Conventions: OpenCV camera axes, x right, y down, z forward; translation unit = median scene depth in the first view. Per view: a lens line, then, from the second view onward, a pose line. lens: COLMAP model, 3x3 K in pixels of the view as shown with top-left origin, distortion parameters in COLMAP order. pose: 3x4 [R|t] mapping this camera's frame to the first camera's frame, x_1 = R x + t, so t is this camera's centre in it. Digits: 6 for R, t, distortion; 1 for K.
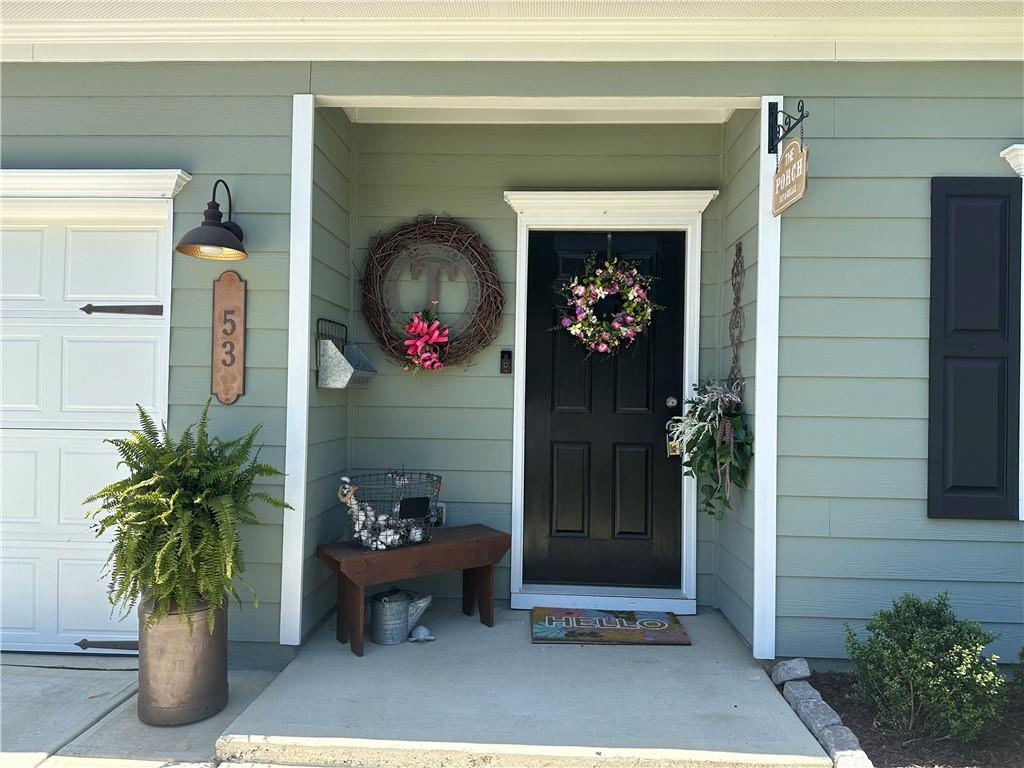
lens RADIAL K [[719.3, 0, 512.0], [0, 719.3, 384.0], [0, 0, 1]] dist [0.000253, 0.000069]
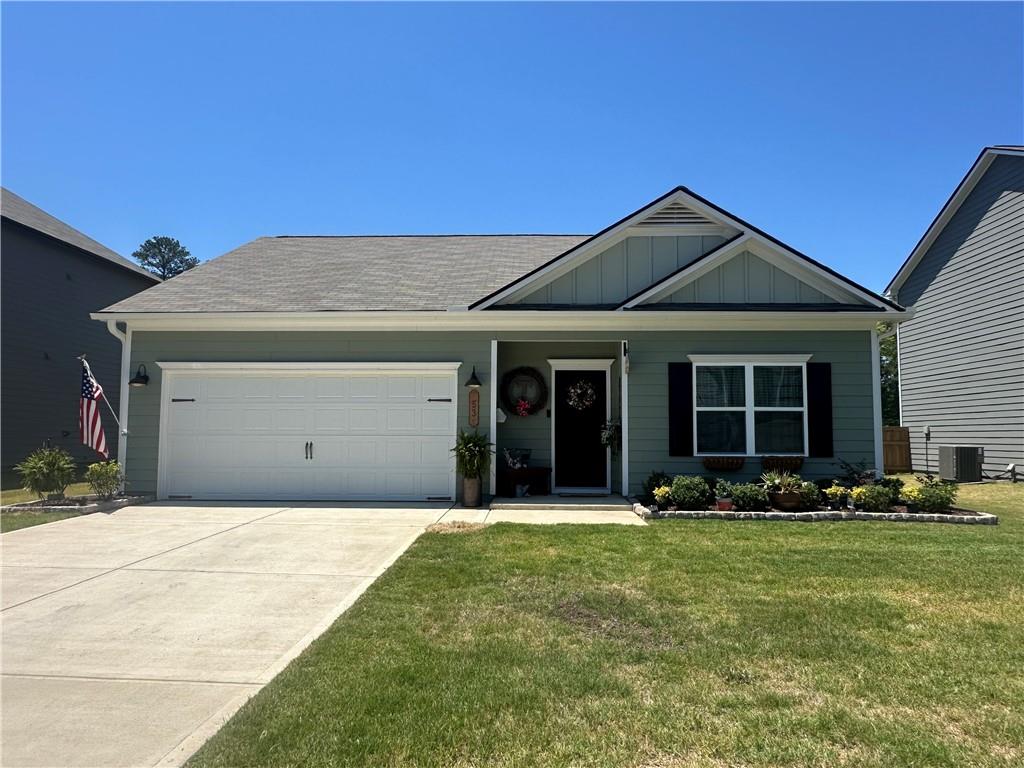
lens RADIAL K [[661.9, 0, 512.0], [0, 661.9, 384.0], [0, 0, 1]] dist [-0.001956, -0.001885]
pose [[0.999782, -0.010386, 0.018102, -0.237263], [0.011525, 0.997884, -0.063994, 0.024429], [-0.017399, 0.064189, 0.997786, -2.021364]]
